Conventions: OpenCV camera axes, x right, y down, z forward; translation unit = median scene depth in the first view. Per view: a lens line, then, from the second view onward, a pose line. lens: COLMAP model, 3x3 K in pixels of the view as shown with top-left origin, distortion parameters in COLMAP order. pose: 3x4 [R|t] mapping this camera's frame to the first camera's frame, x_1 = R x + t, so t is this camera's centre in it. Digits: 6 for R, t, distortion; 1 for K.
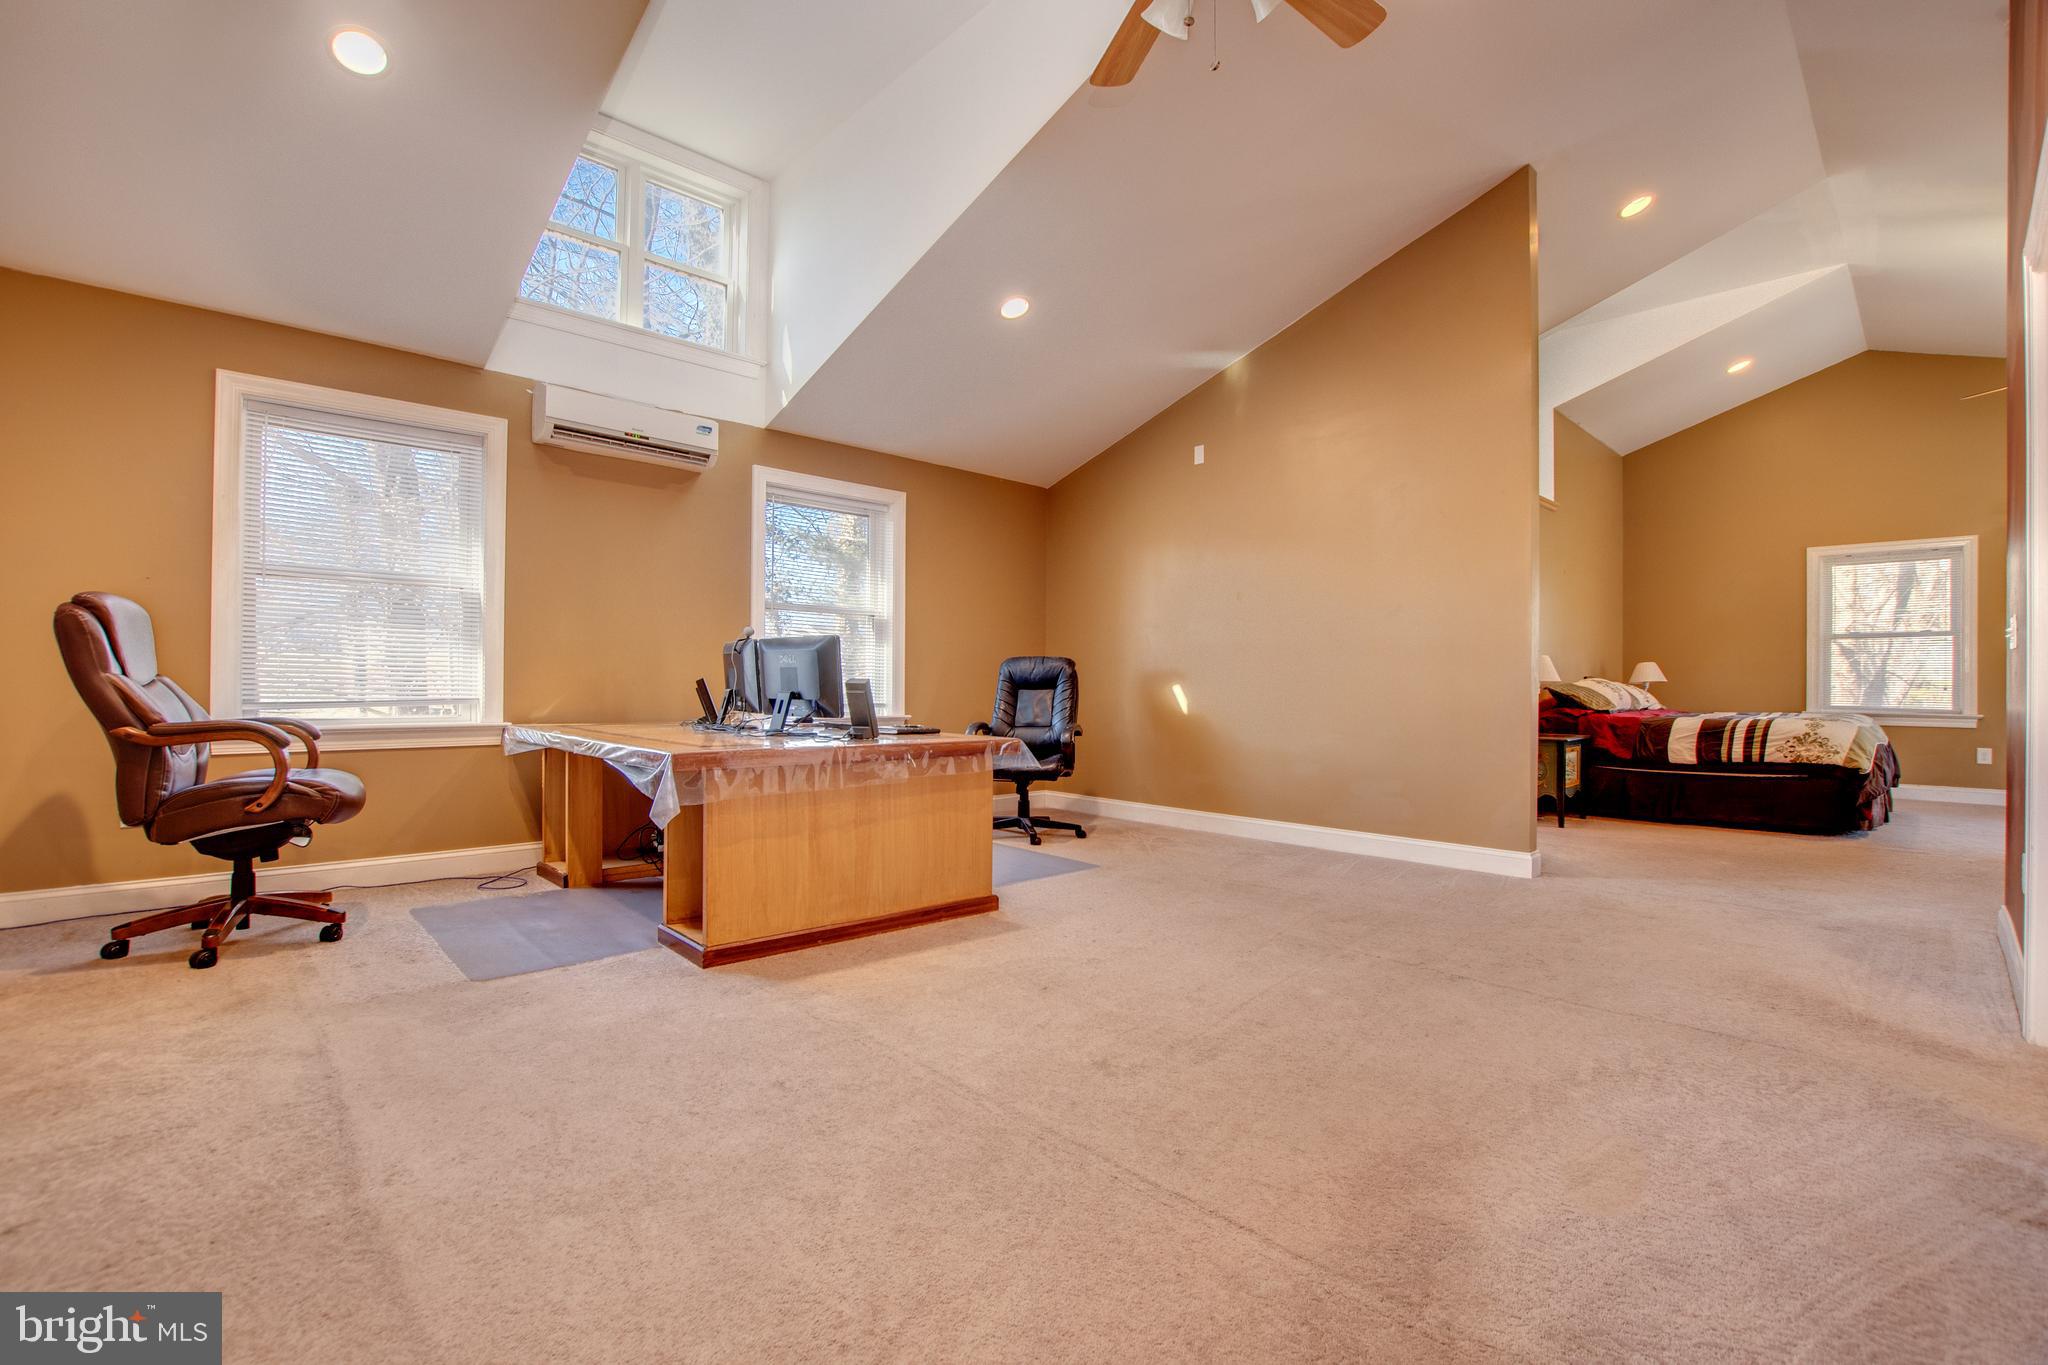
lens RADIAL K [[902.1, 0, 1023.6], [0, 902.1, 675.3], [0, 0, 1]] dist [-0.020037, 0.000265]
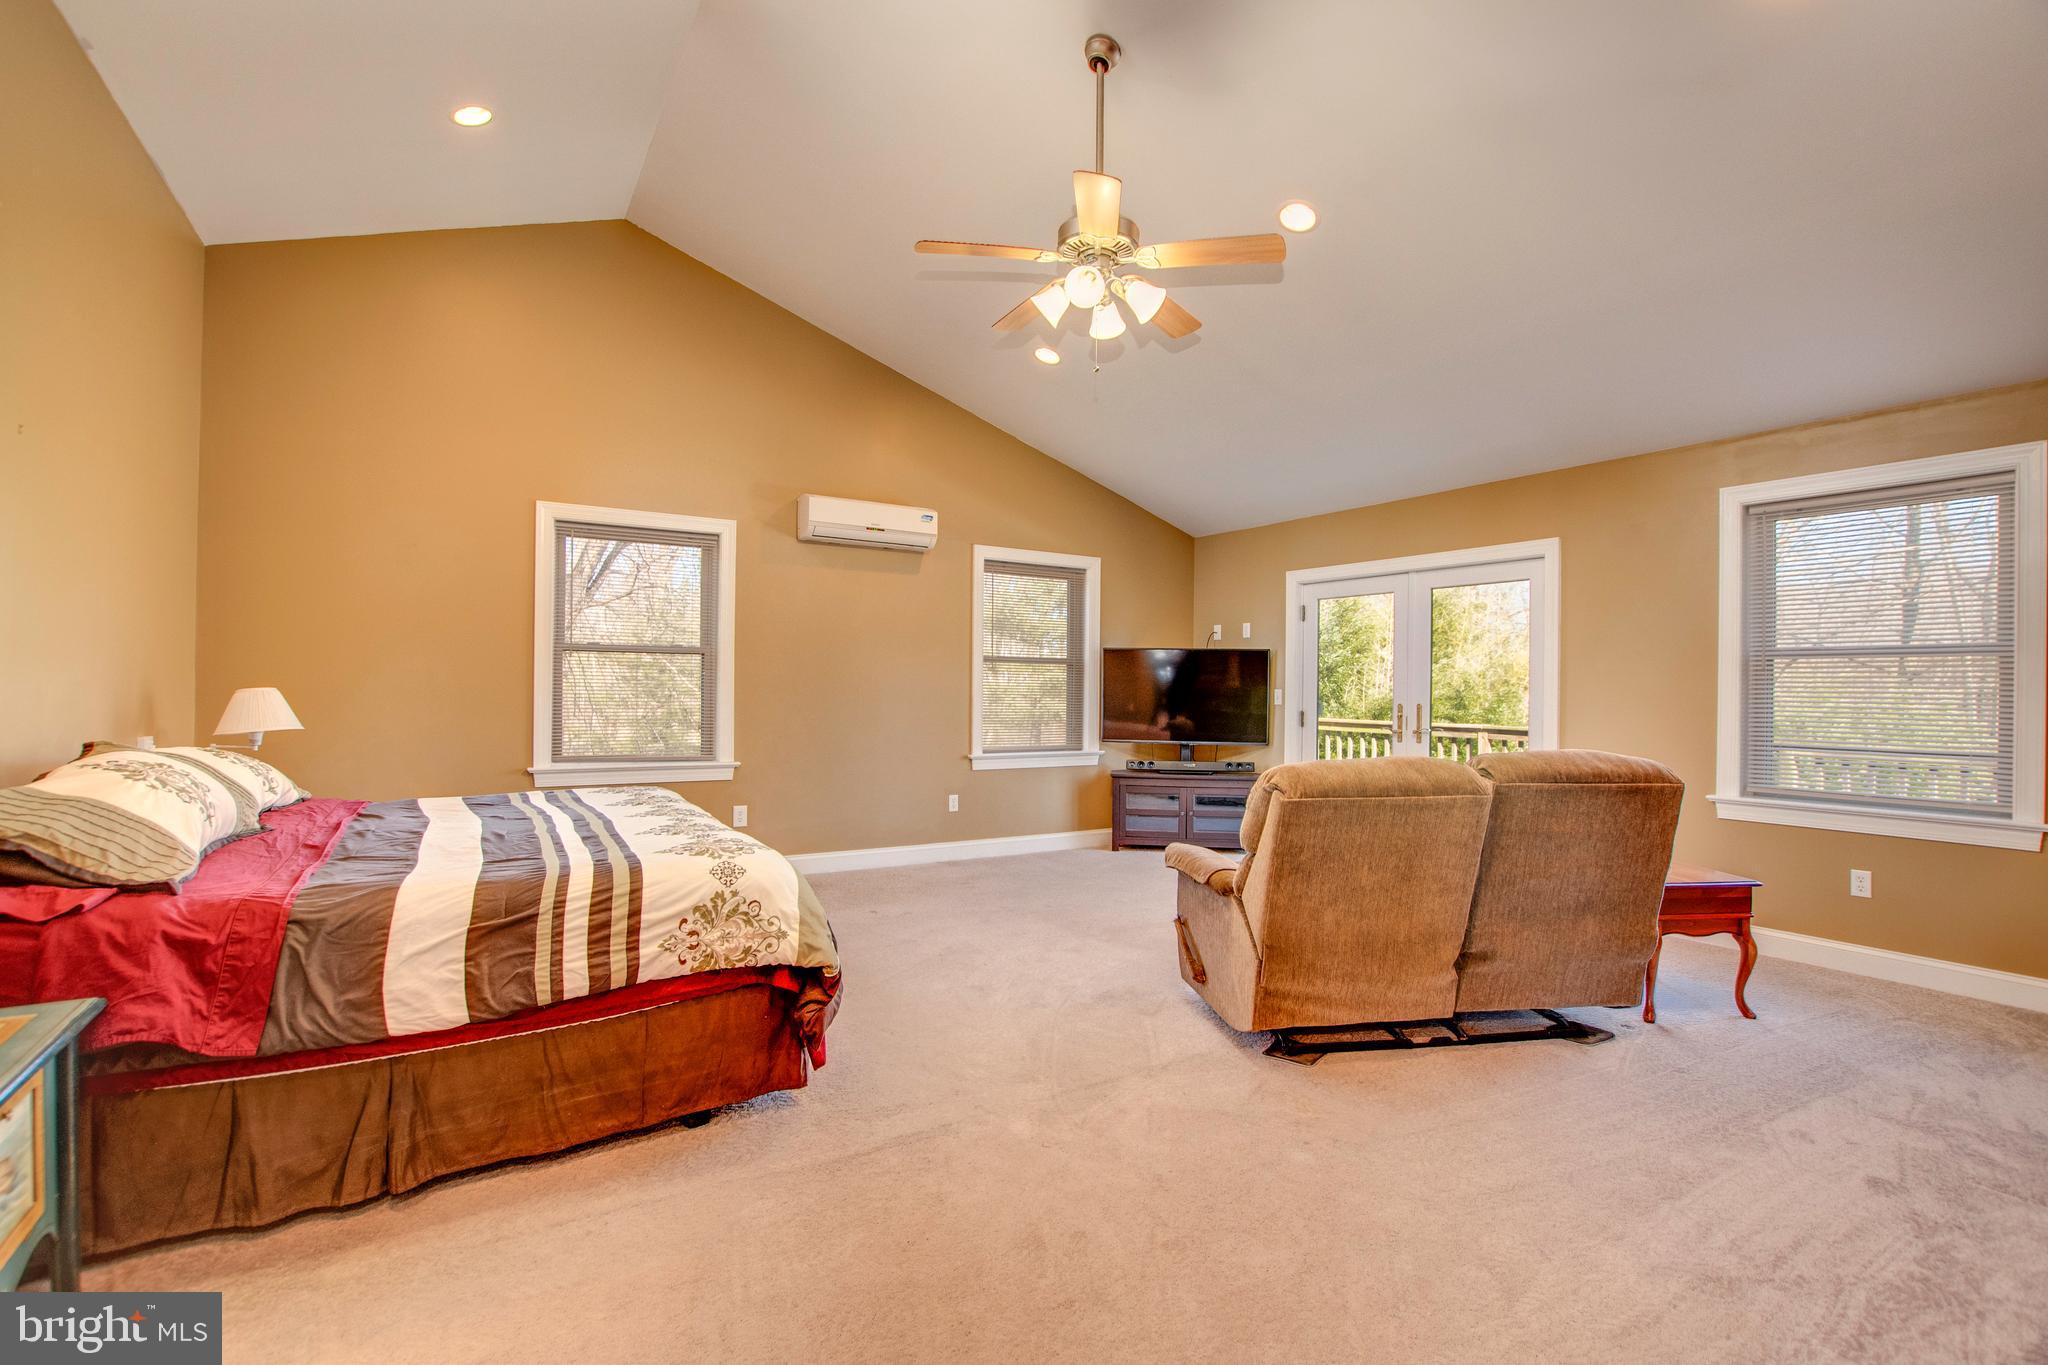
lens RADIAL K [[902.1, 0, 1023.6], [0, 902.1, 675.3], [0, 0, 1]] dist [-0.020037, 0.000265]
pose [[0.204505, 0.004161, 0.978857, 0.459425], [-0.017987, 0.999838, -0.000493, -0.038332], [-0.978700, -0.017506, 0.204547, 0.719766]]
